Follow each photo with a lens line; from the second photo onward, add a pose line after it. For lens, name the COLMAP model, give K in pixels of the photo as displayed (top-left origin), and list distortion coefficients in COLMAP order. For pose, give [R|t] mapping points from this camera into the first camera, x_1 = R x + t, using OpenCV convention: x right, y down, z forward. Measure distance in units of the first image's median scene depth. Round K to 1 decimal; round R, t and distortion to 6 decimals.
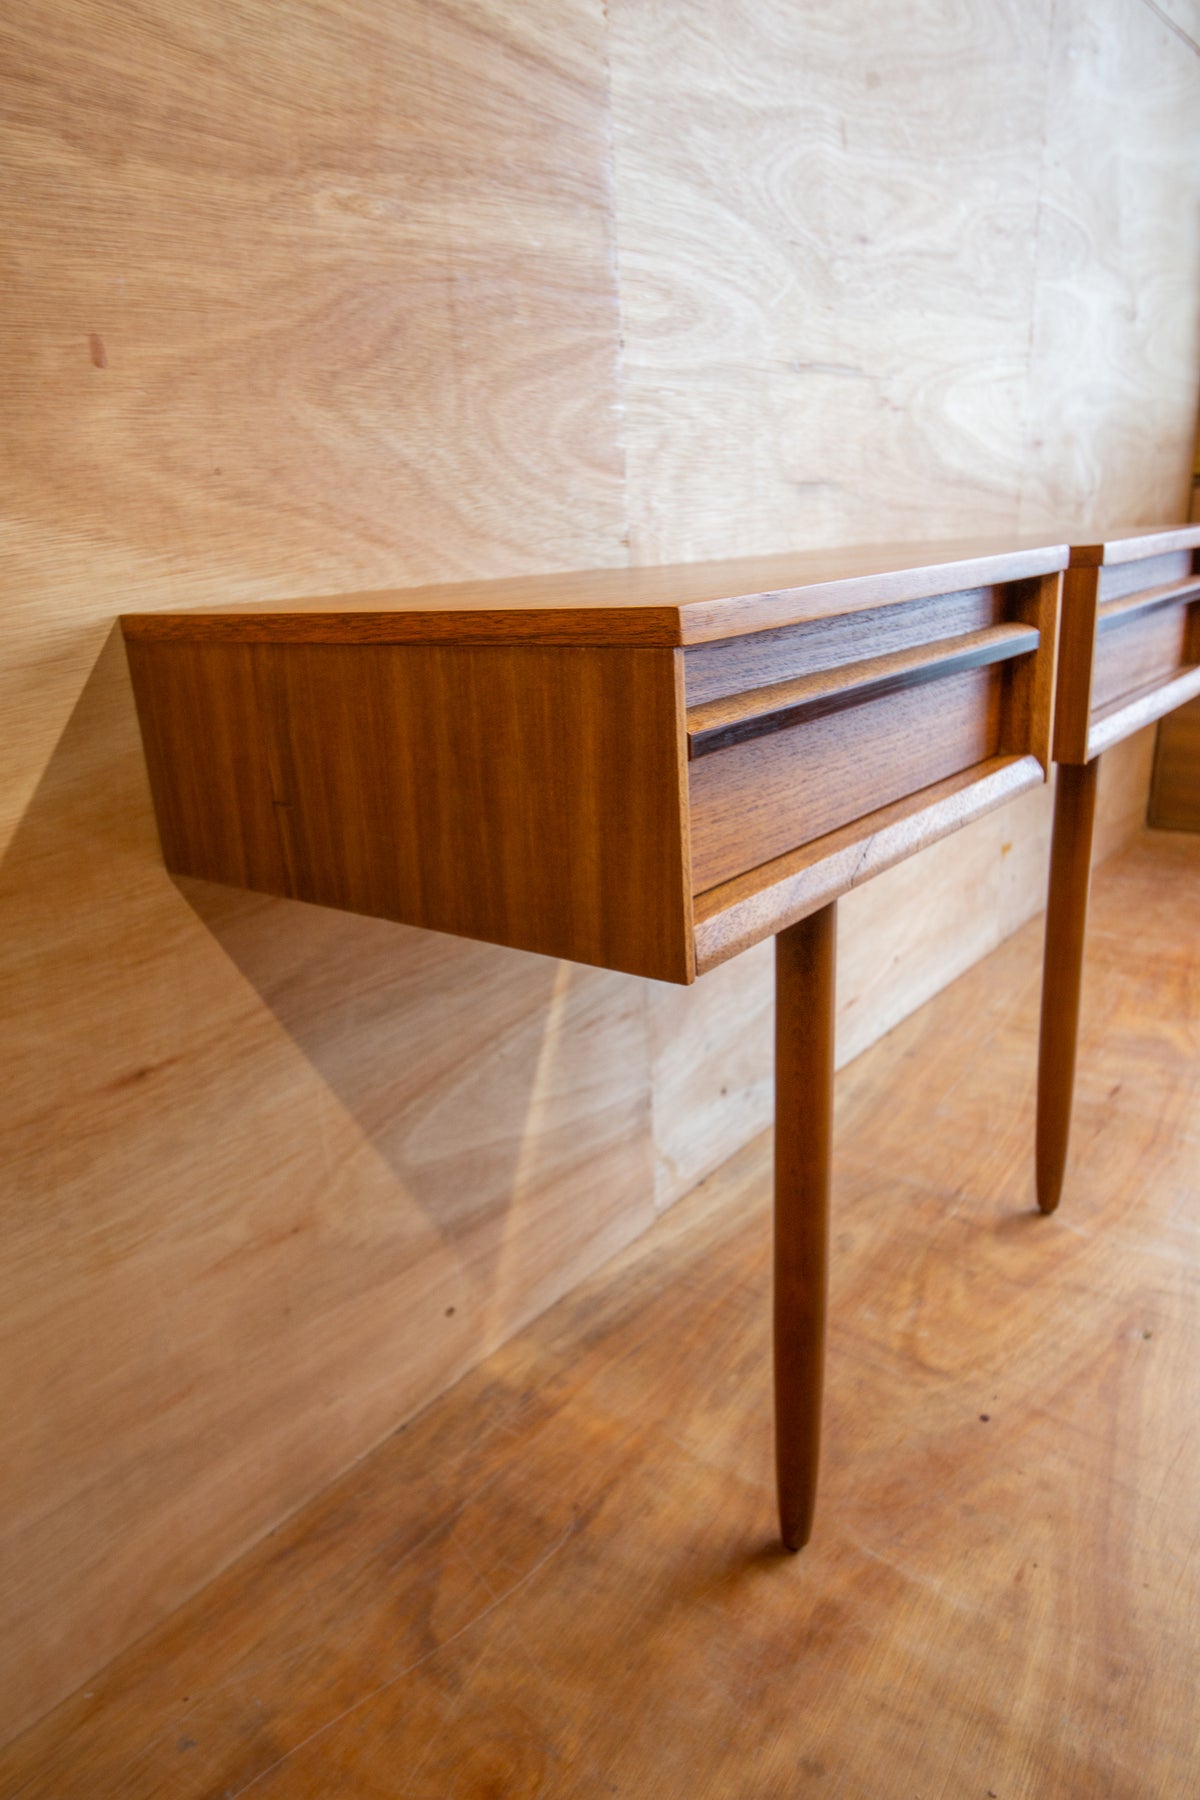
lens RADIAL K [[1149.2, 0, 603.1], [0, 1149.2, 912.7], [0, 0, 1]] dist [0.072952, -0.044096]
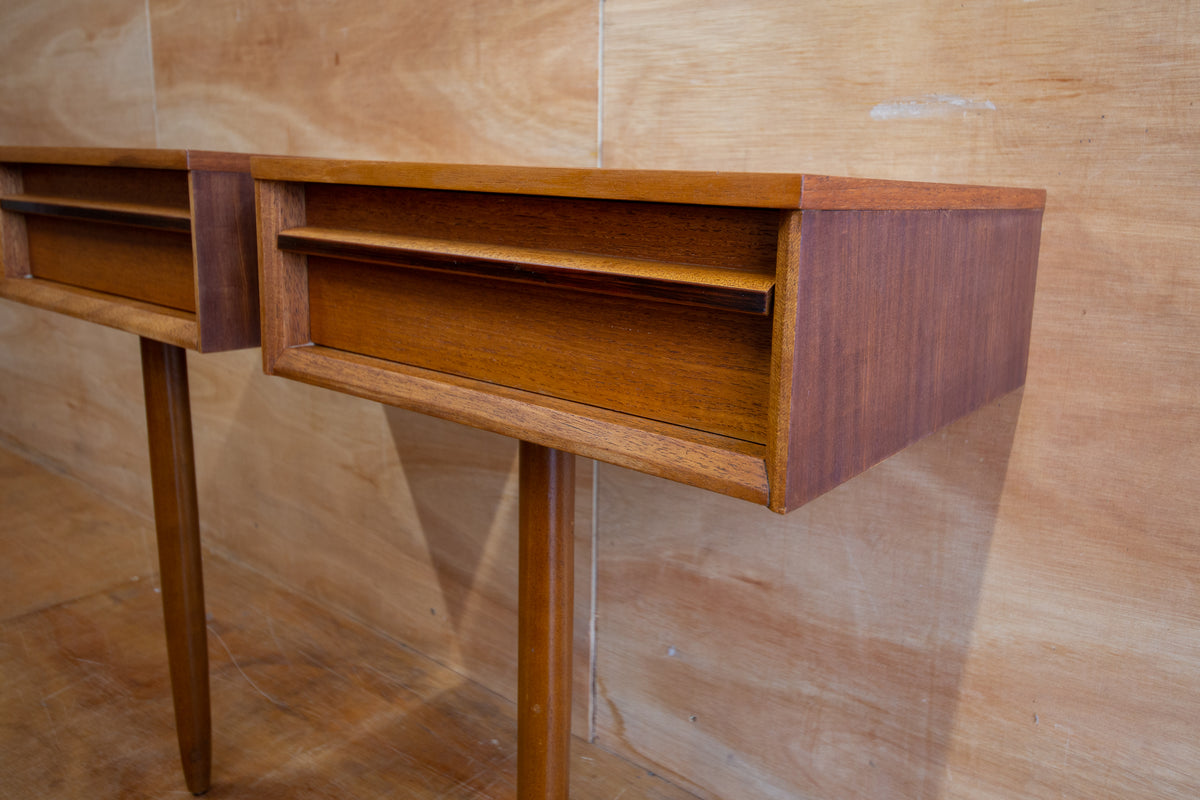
lens RADIAL K [[901.2, 0, 693.5], [0, 901.2, 348.3], [0, 0, 1]] dist [0.060094, -0.021614]
pose [[0.035686, 0.239731, -0.970183, 1.098790], [-0.346519, 0.913543, 0.212989, -0.411755], [0.937364, 0.328586, 0.115672, 1.167114]]
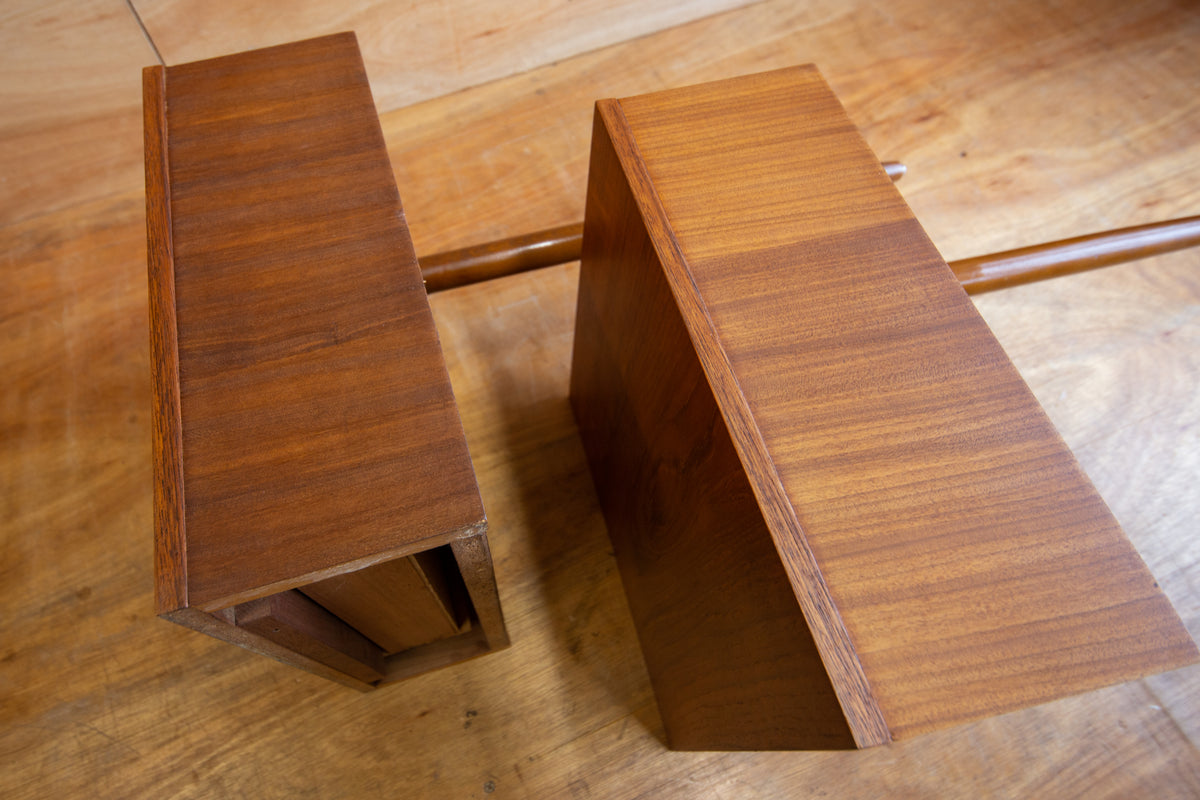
lens RADIAL K [[674.1, 0, 512.2], [0, 674.1, 372.1], [0, 0, 1]] dist [0.032282, -0.023344]
pose [[0.864182, 0.446950, -0.231138, 0.925270], [-0.159551, 0.679049, 0.716544, -0.310120], [0.477214, -0.582346, 0.658133, 0.616883]]
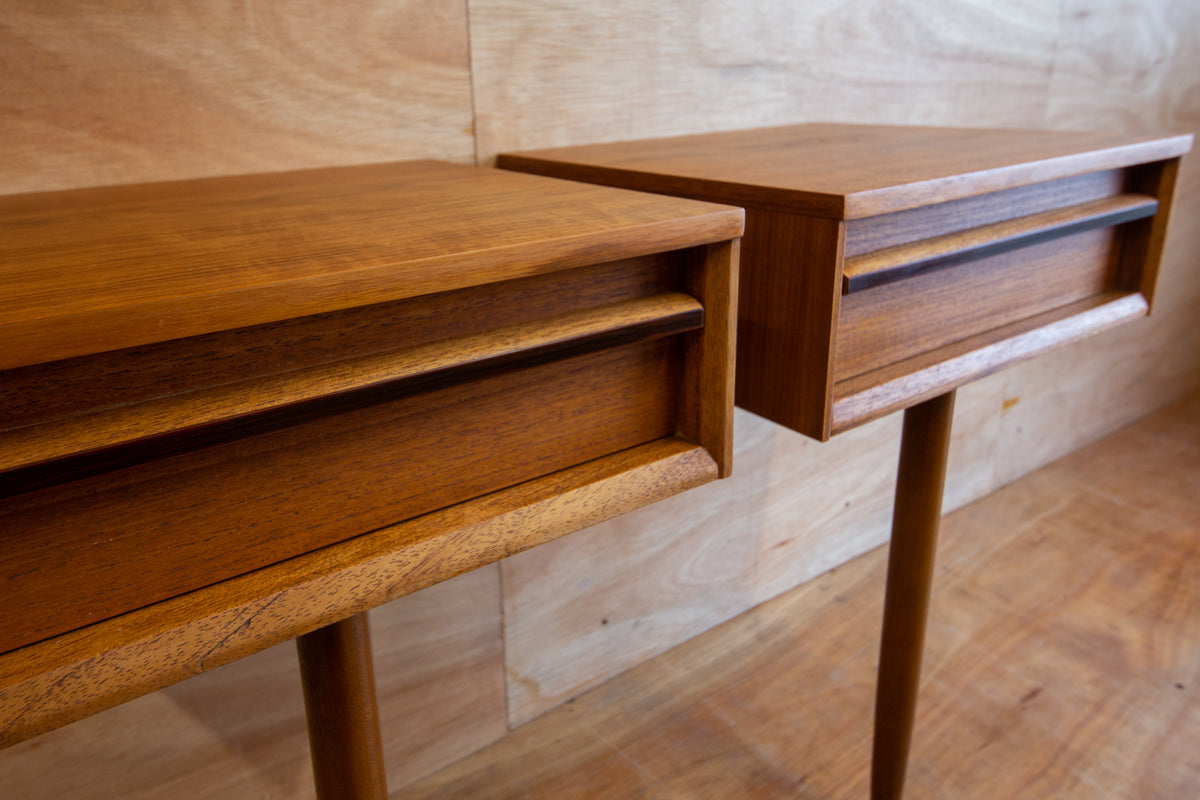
lens RADIAL K [[832.5, 0, 560.5], [0, 832.5, 348.6], [0, 0, 1]] dist [0.056548, -0.031728]
pose [[0.949199, 0.128149, -0.287400, 0.373073], [-0.120219, 0.991720, 0.045150, -0.188677], [0.290807, -0.008305, 0.956746, 0.337924]]
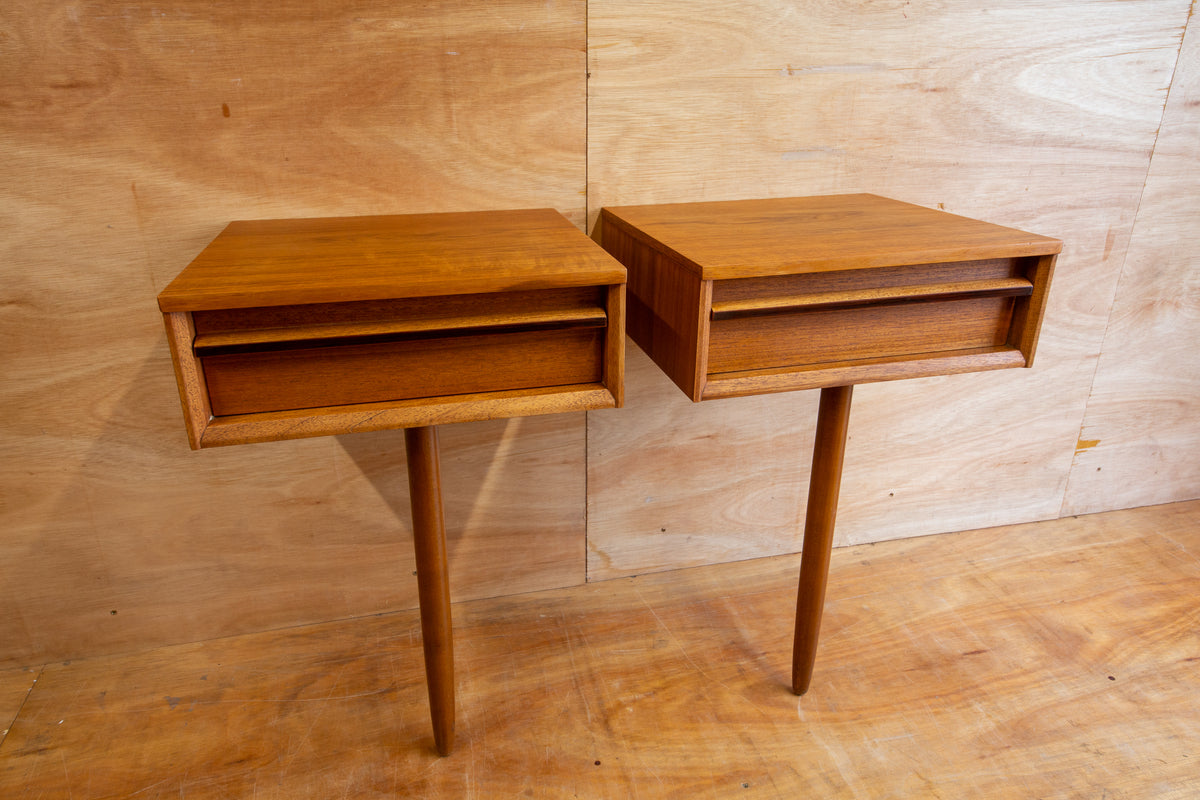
lens RADIAL K [[791.7, 0, 581.4], [0, 791.7, 398.7], [0, 0, 1]] dist [0.071294, -0.042783]
pose [[0.782108, 0.291743, -0.550629, 0.810362], [-0.231618, 0.956428, 0.177762, -0.265250], [0.578497, -0.011493, 0.815603, 0.071662]]
